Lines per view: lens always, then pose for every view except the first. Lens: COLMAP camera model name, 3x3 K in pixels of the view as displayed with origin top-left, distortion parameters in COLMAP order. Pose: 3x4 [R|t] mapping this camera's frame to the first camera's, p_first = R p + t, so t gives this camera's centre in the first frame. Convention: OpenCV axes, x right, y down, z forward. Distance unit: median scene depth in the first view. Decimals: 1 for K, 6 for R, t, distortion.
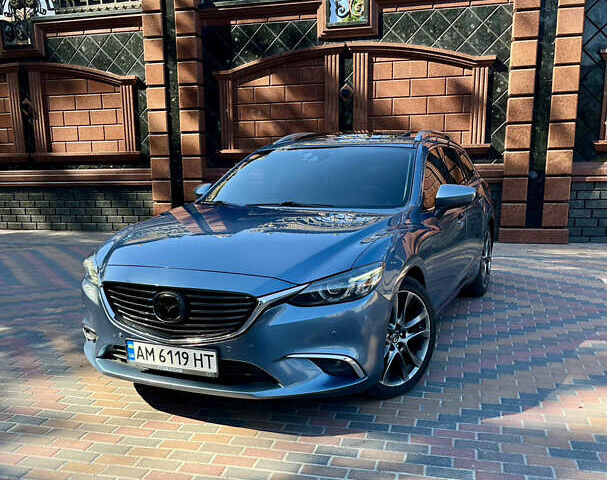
lens RADIAL K [[653.3, 0, 287.5], [0, 653.3, 316.0], [0, 0, 1]] dist [0.026751, 0.000000]
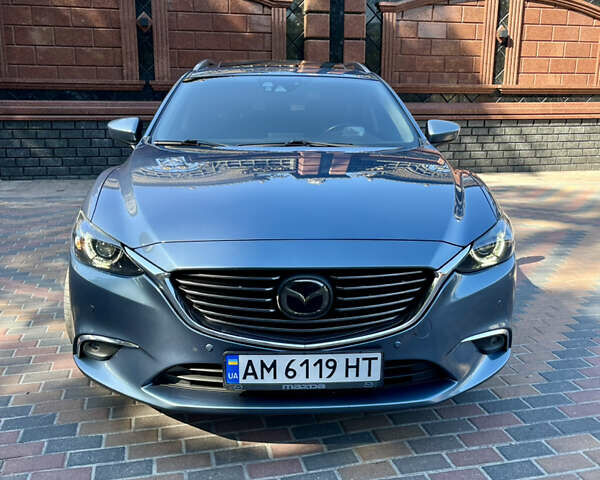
lens RADIAL K [[608.1, 0, 302.7], [0, 608.1, 241.3], [0, 0, 1]] dist [0.020077, 0.000000]
pose [[0.877184, -0.091112, 0.471430, -0.325537], [0.092607, 0.995500, 0.020085, -0.058367], [-0.471139, 0.026040, 0.881675, 0.297290]]
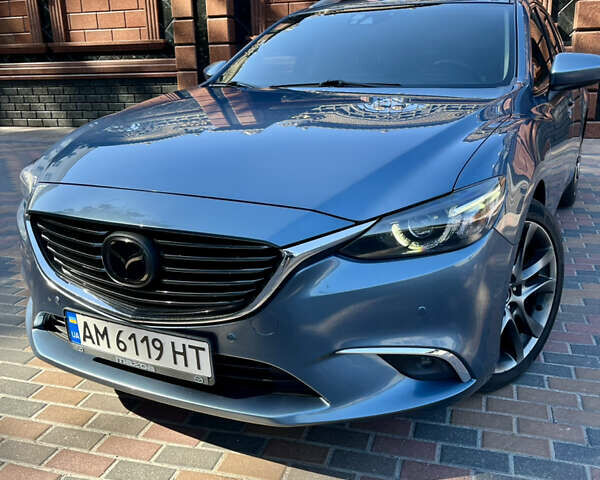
lens RADIAL K [[608.1, 0, 302.0], [0, 608.1, 246.5], [0, 0, 1]] dist [0.020077, 0.000000]
pose [[0.999448, -0.000805, -0.033209, -0.008305], [0.002965, 0.997877, 0.065055, -0.040424], [0.033086, -0.065117, 0.997329, 0.324442]]
